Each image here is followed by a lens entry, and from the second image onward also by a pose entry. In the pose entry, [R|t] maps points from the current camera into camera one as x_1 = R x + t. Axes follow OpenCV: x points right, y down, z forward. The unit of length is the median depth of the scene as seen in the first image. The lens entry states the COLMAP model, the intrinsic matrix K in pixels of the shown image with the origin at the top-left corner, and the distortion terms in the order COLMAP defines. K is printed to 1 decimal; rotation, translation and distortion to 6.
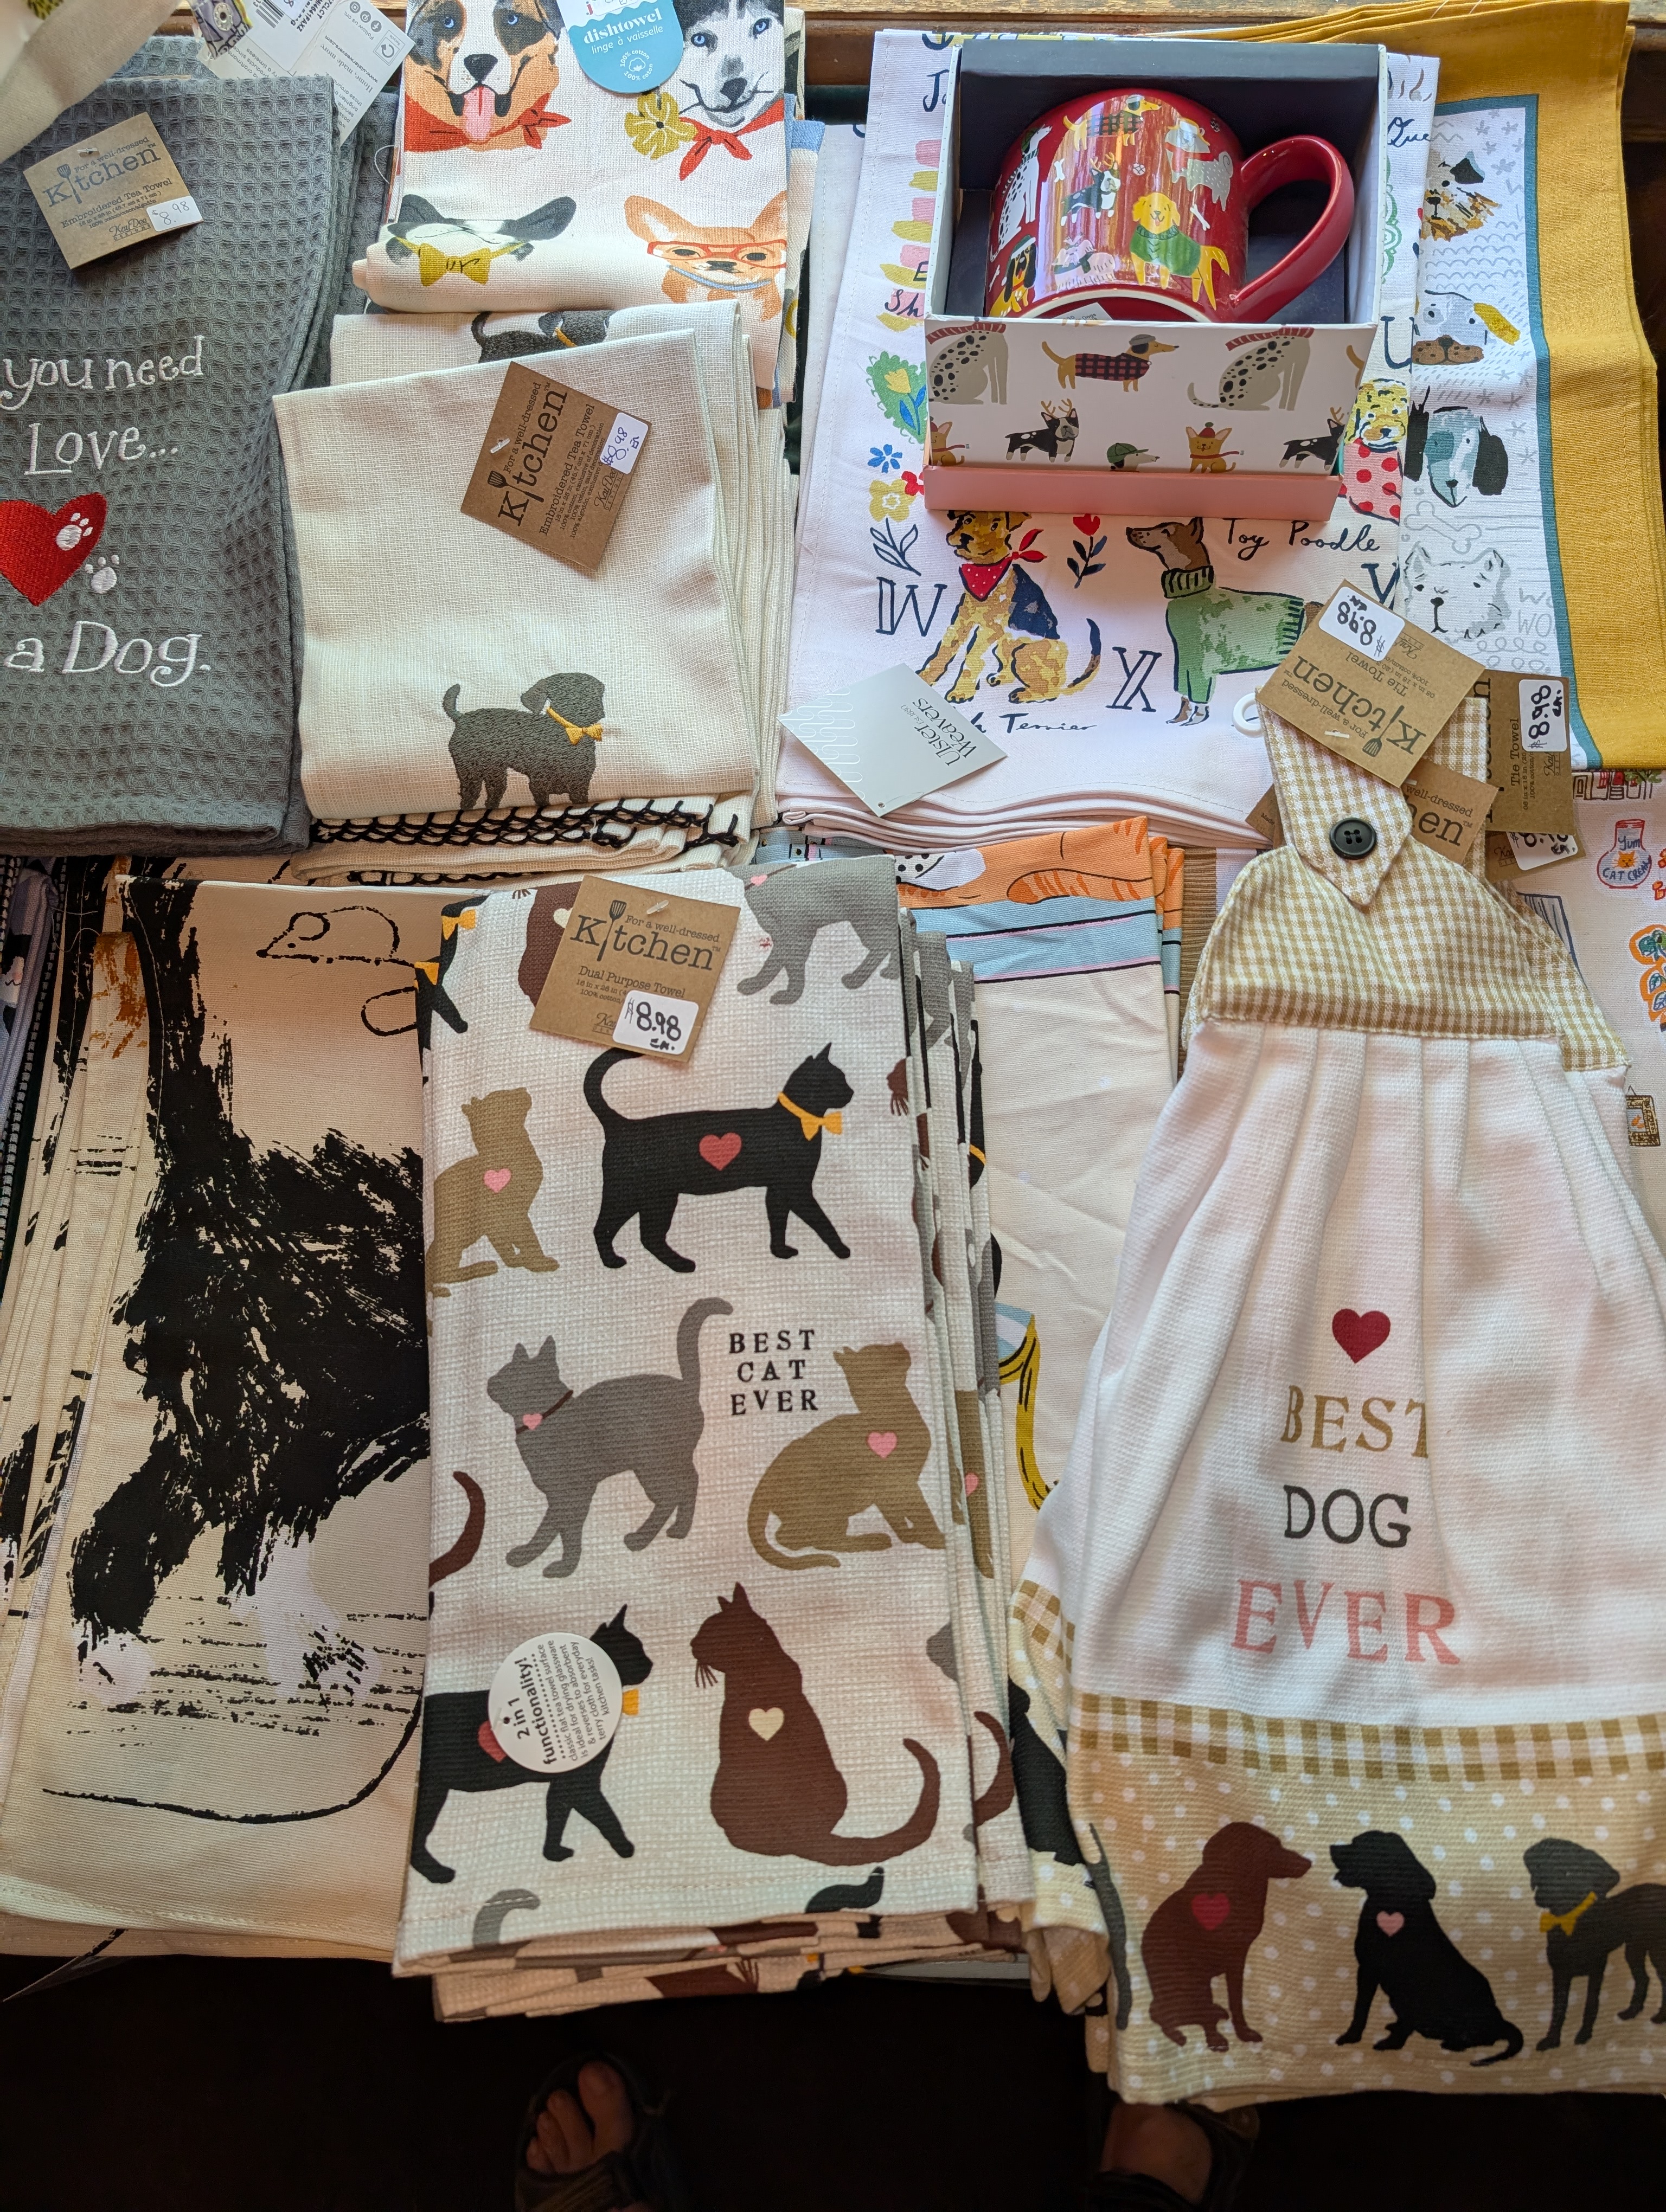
lens RADIAL K [[1655.1, 0, 833.0], [0, 1655.1, 1106.0], [0, 0, 1]] dist [-0.004337, 0.002814]
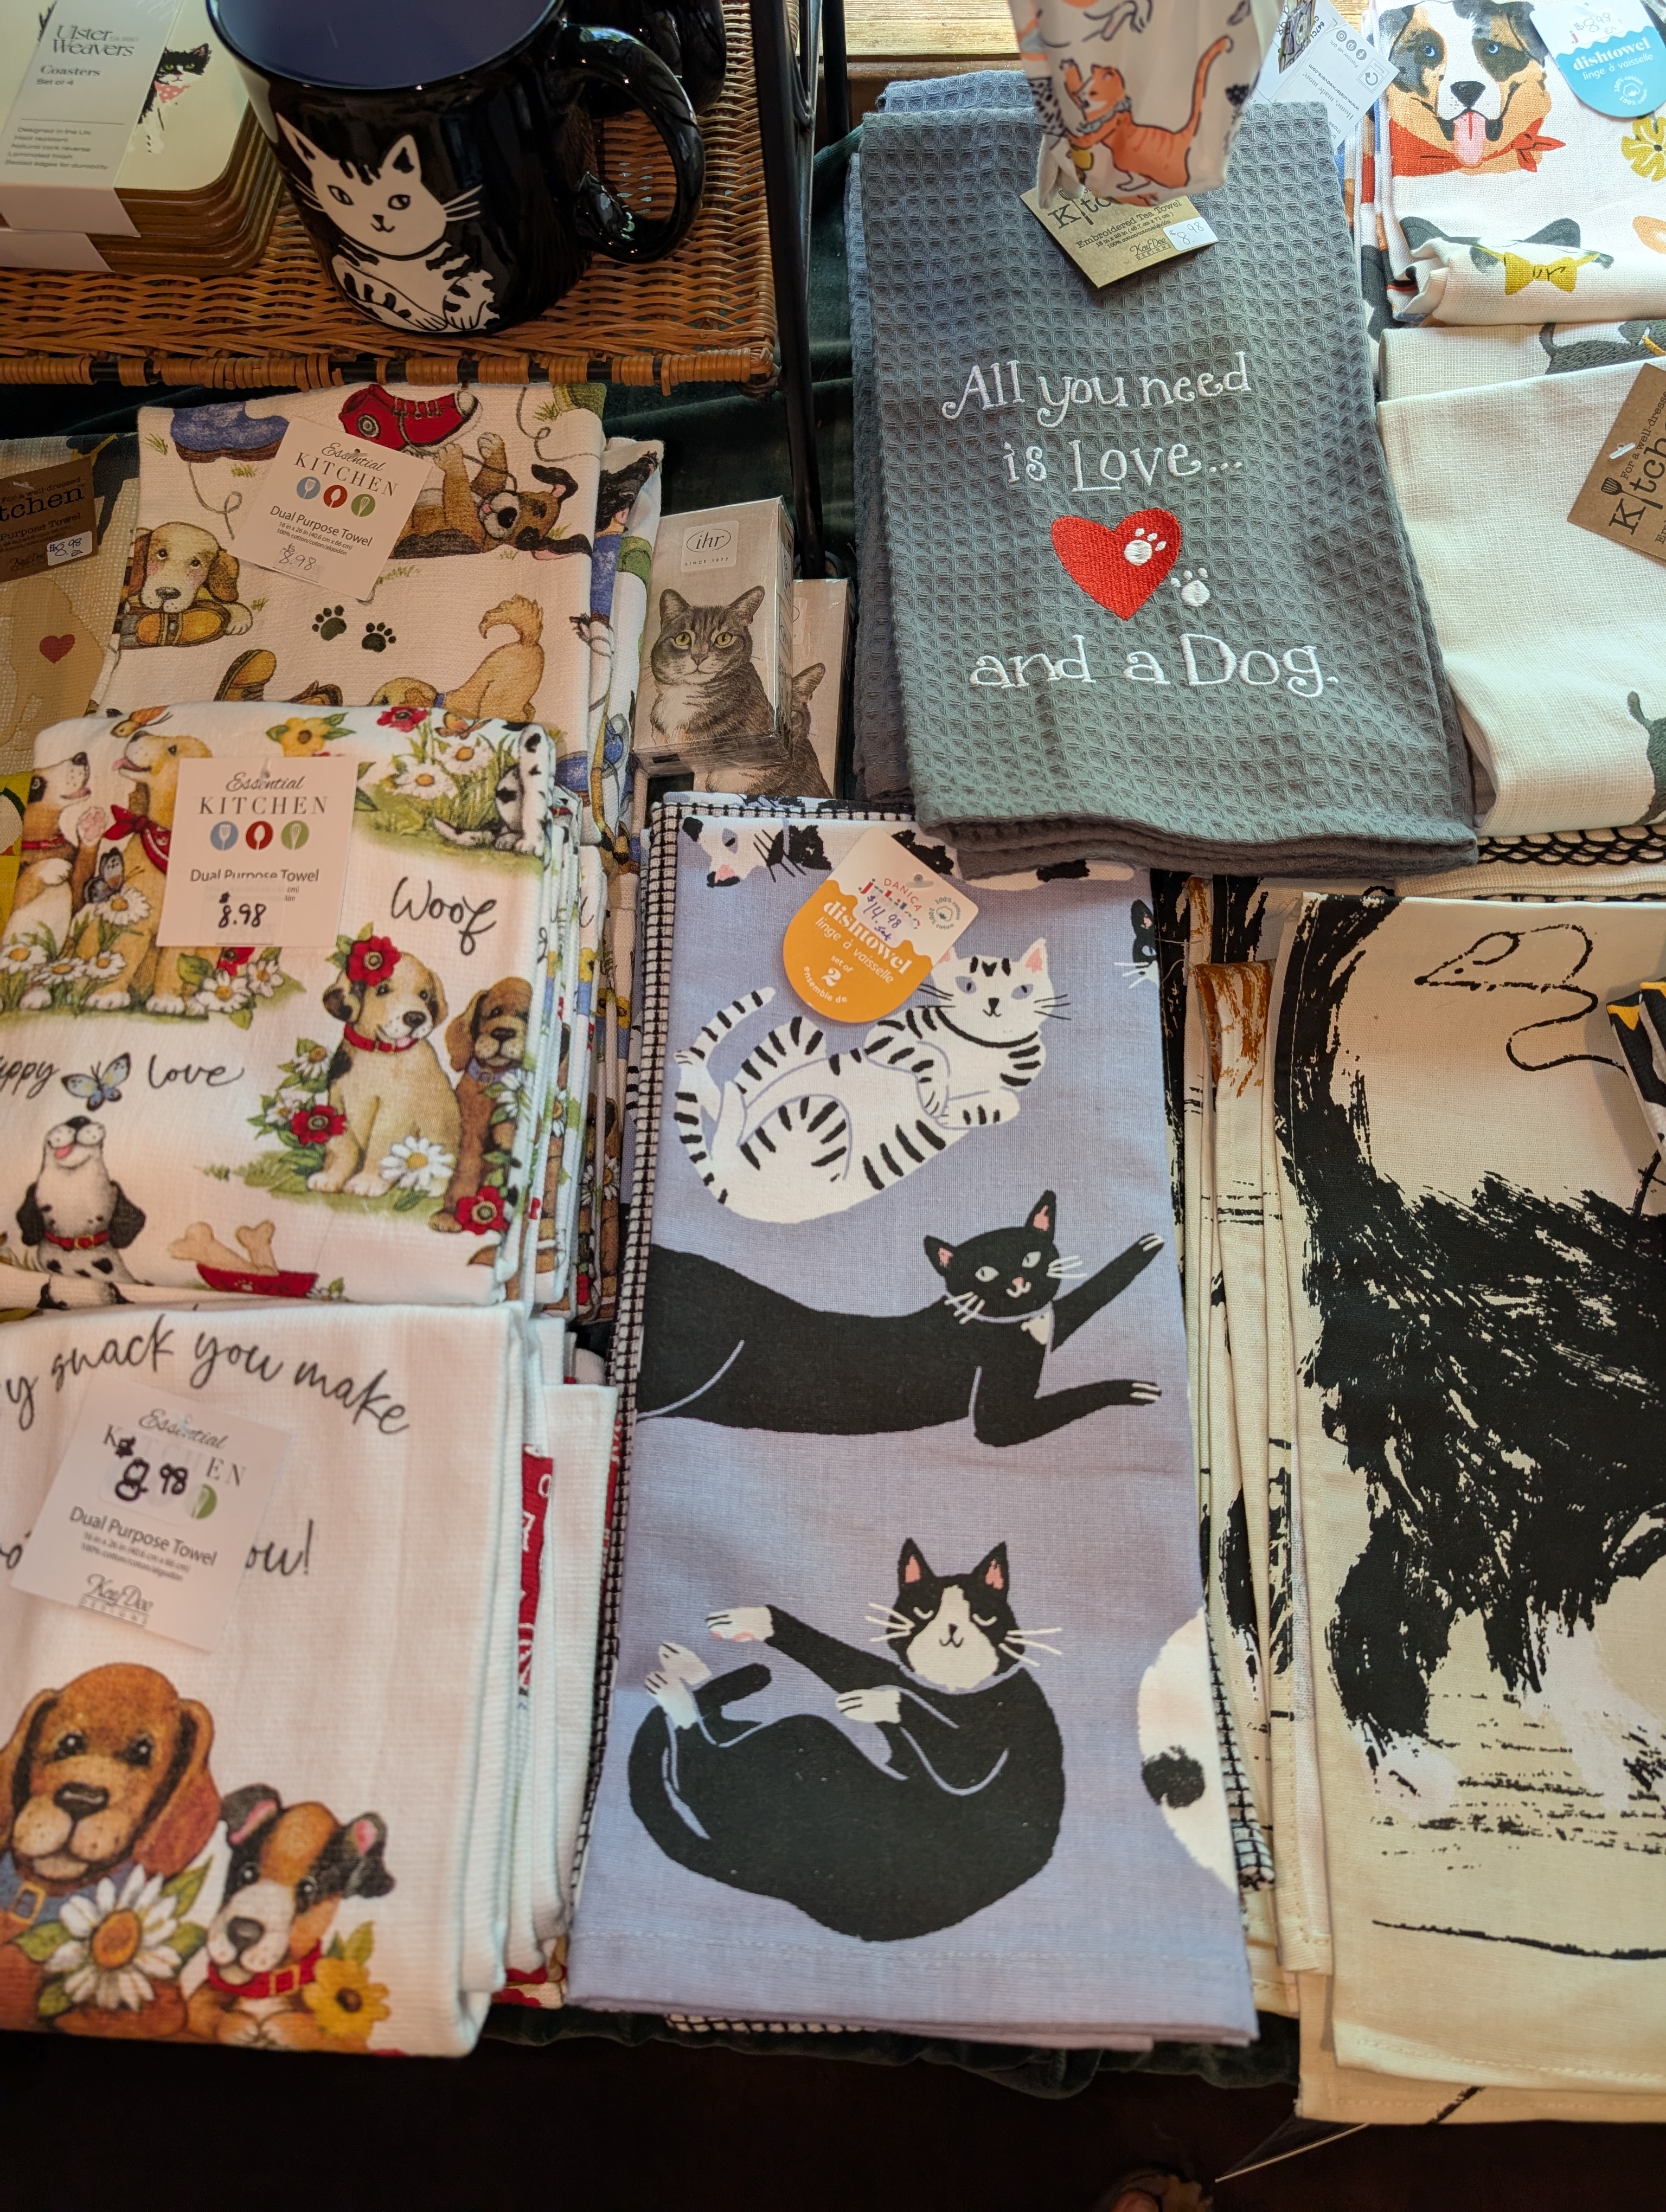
lens RADIAL K [[1655.1, 0, 833.0], [0, 1655.1, 1106.0], [0, 0, 1]] dist [-0.004337, 0.002814]
pose [[0.999951, -0.008351, -0.005254, -0.661756], [0.007867, 0.996247, -0.086201, 0.053564], [0.005954, 0.086156, 0.996264, 0.087683]]
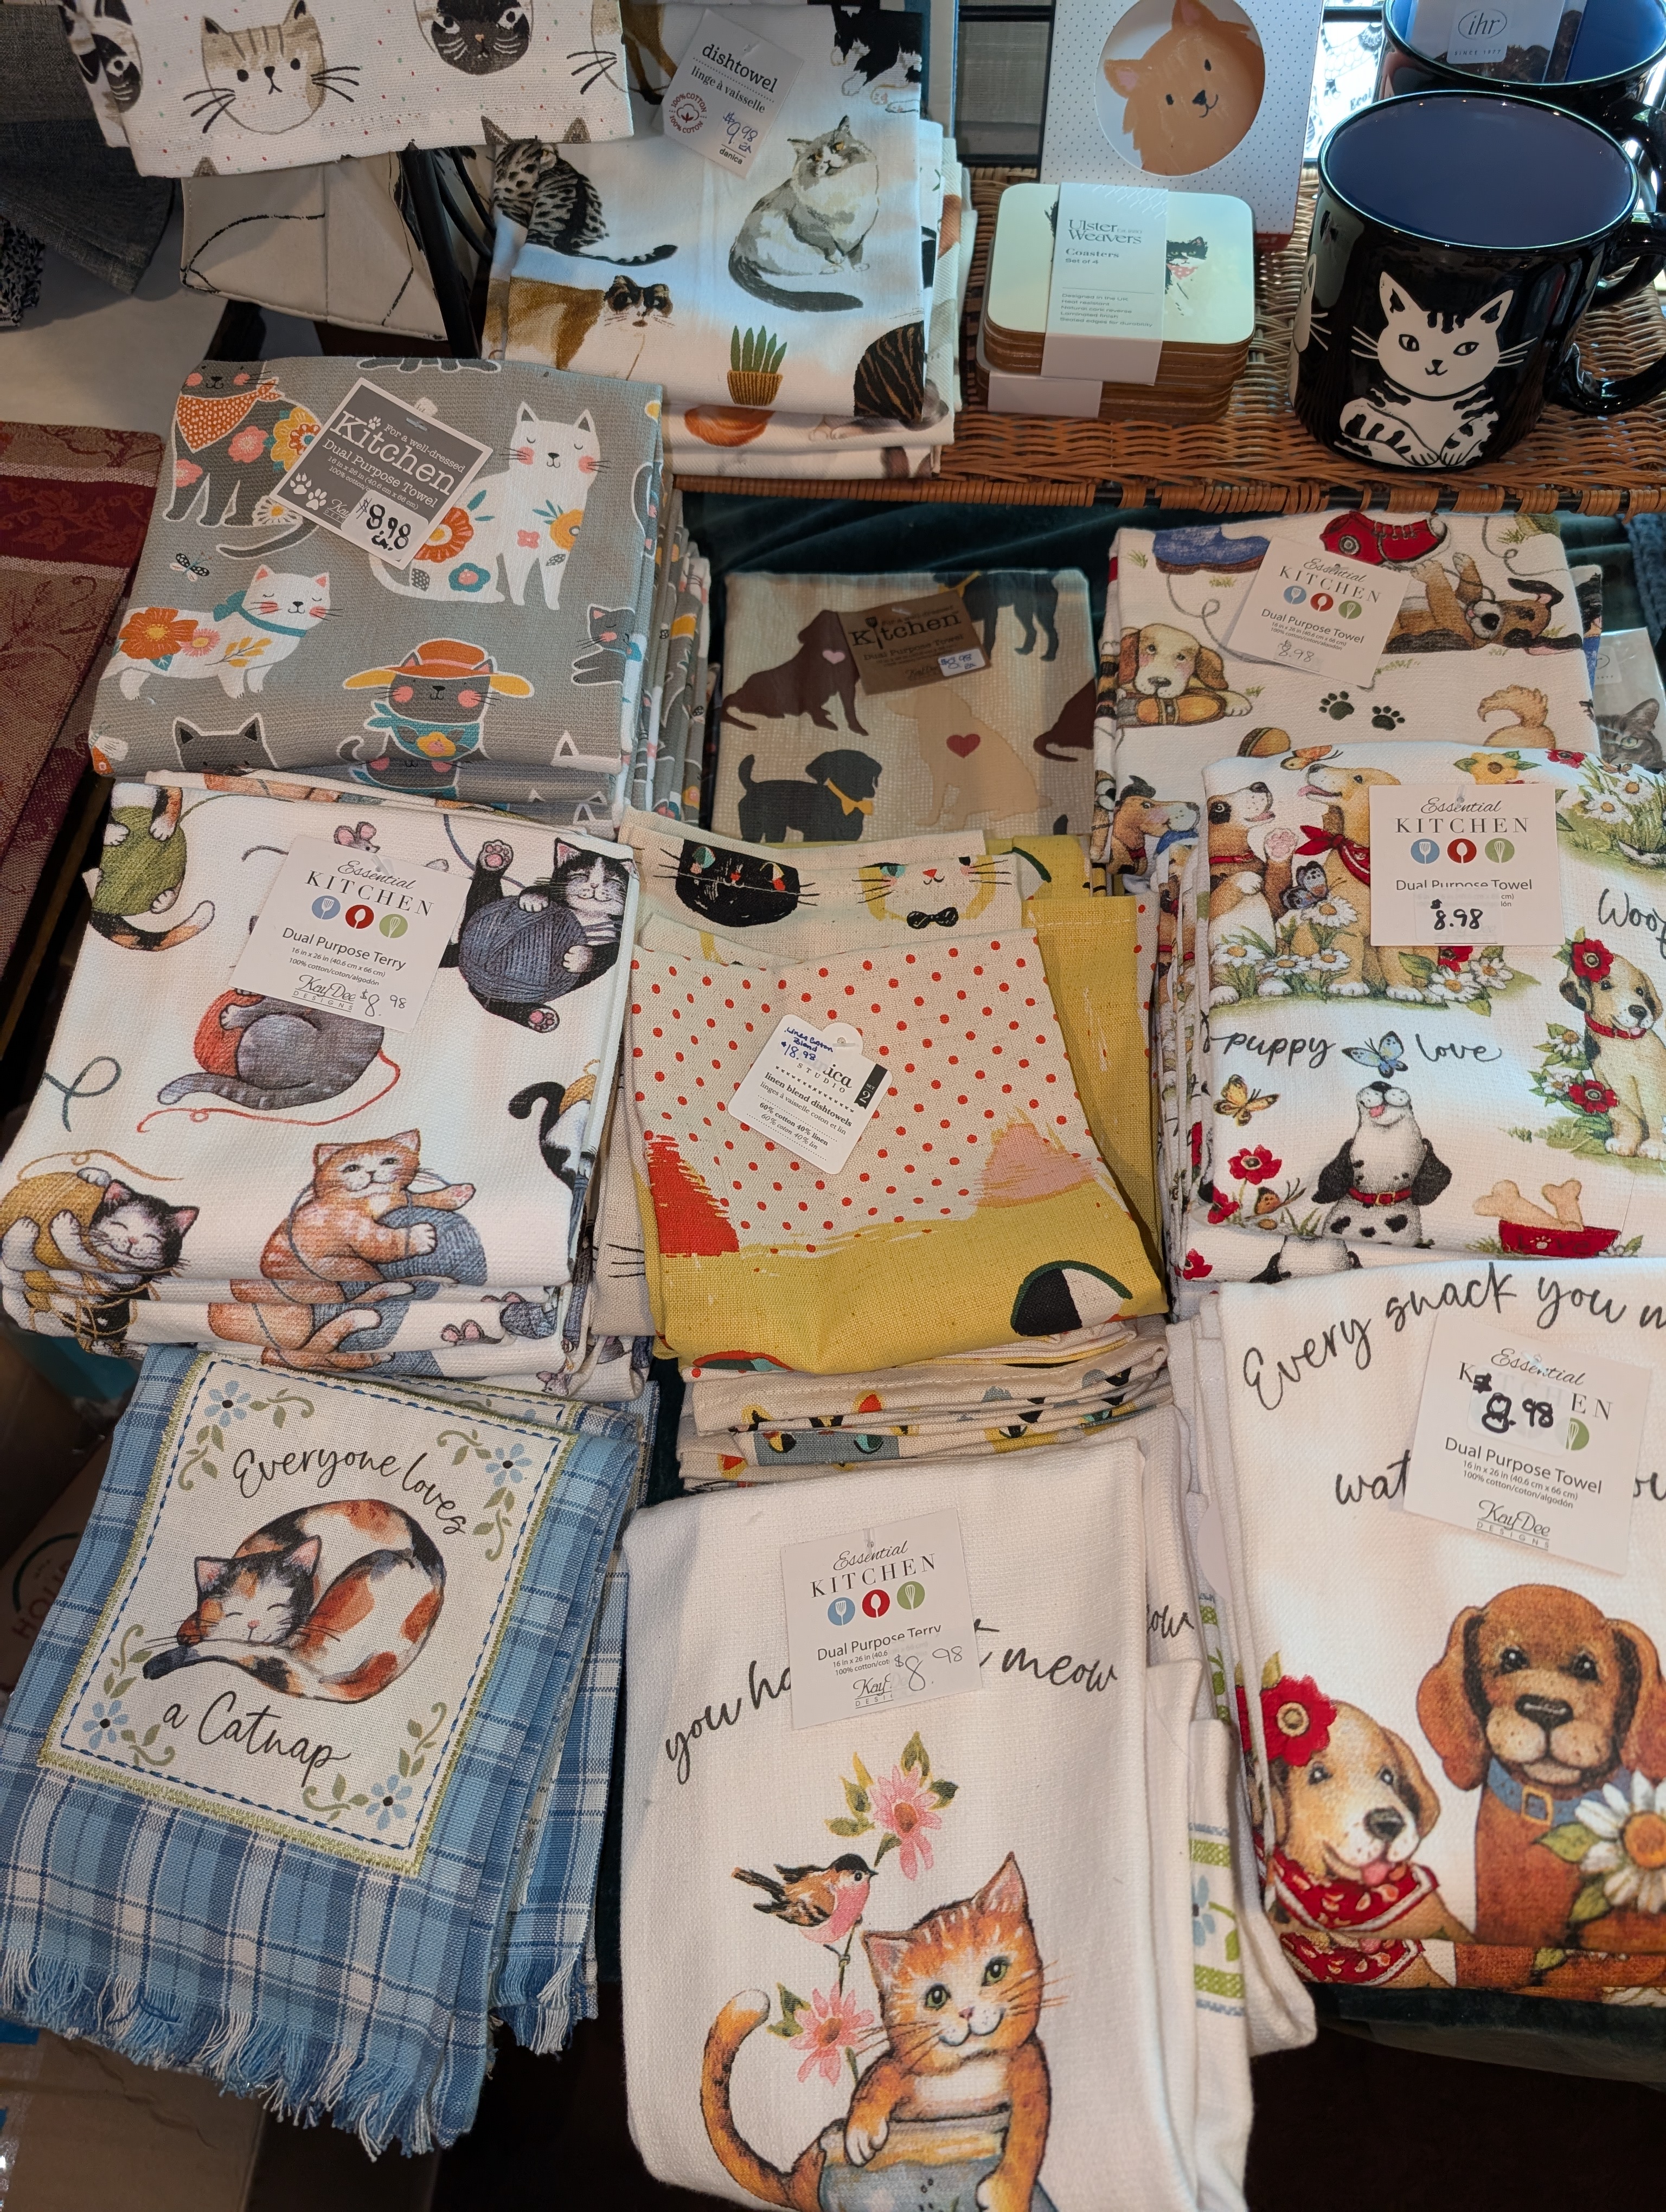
lens RADIAL K [[1640.0, 0, 840.4], [0, 1640.0, 1096.9], [0, 0, 1]] dist [-0.005786, -0.001097]
pose [[0.999825, 0.017782, -0.005827, -1.258177], [-0.018676, 0.967753, -0.251207, 0.202199], [0.001172, 0.251272, 0.967916, 0.060432]]
